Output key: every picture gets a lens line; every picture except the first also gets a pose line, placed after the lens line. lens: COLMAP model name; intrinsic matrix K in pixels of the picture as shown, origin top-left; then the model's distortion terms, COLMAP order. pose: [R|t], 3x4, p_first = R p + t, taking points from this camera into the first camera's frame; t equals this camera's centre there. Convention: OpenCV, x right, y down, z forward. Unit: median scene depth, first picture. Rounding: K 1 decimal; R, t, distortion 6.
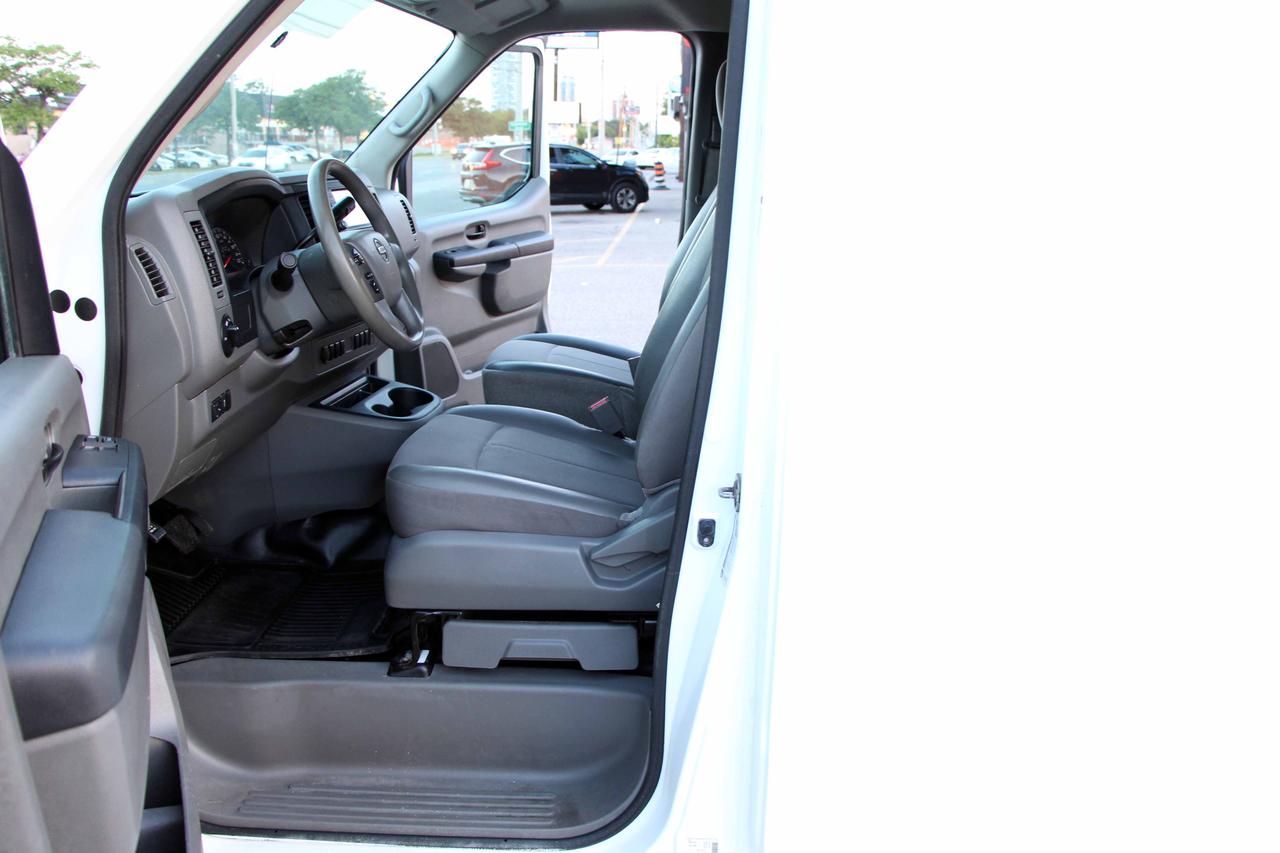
lens RADIAL K [[1057.0, 0, 639.1], [0, 1057.0, 418.3], [0, 0, 1]] dist [-0.141935, 0.064101]
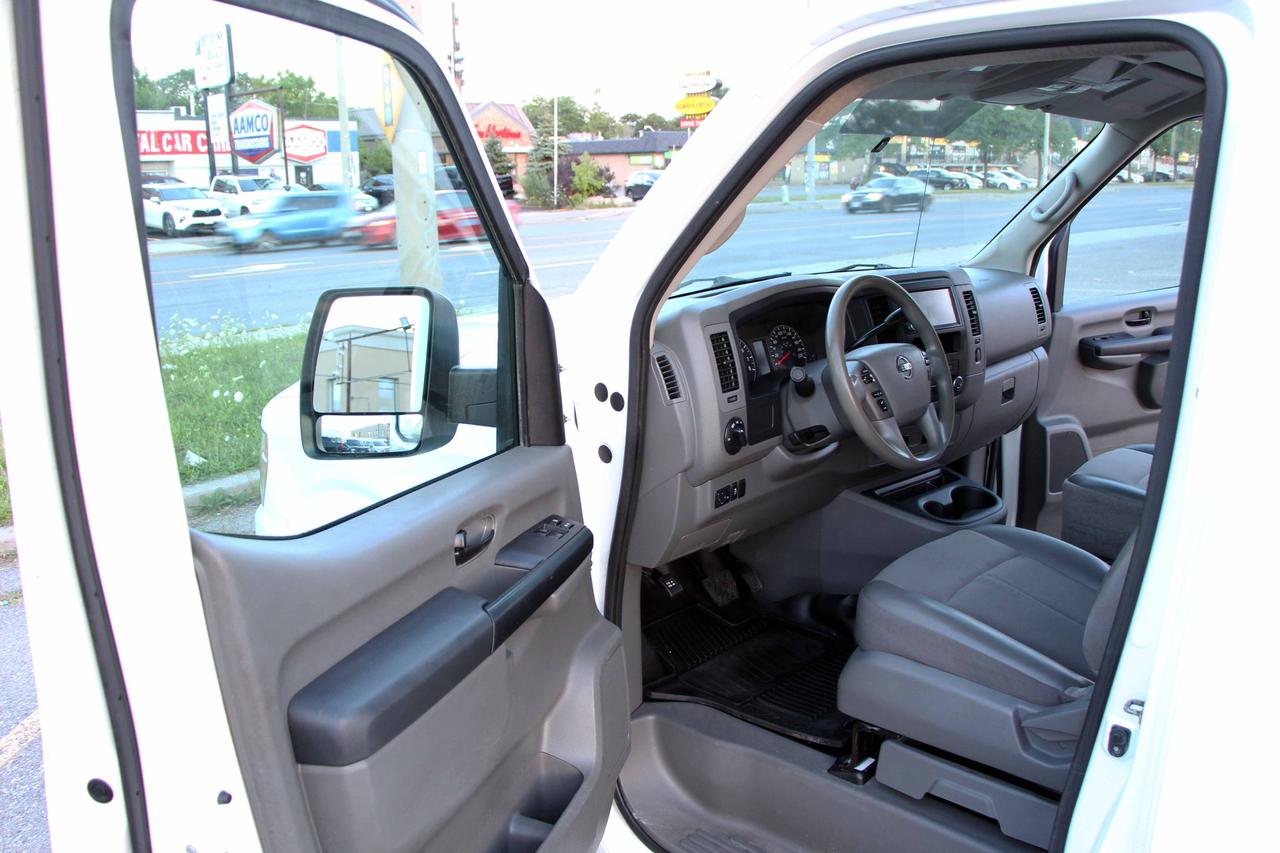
lens RADIAL K [[1057.0, 0, 644.1], [0, 1057.0, 438.0], [0, 0, 1]] dist [-0.141935, 0.064101]
pose [[0.740330, 0.149559, -0.655396, 0.260541], [-0.147910, 0.987286, 0.058218, -0.120614], [0.655770, 0.053839, 0.753039, 0.067138]]
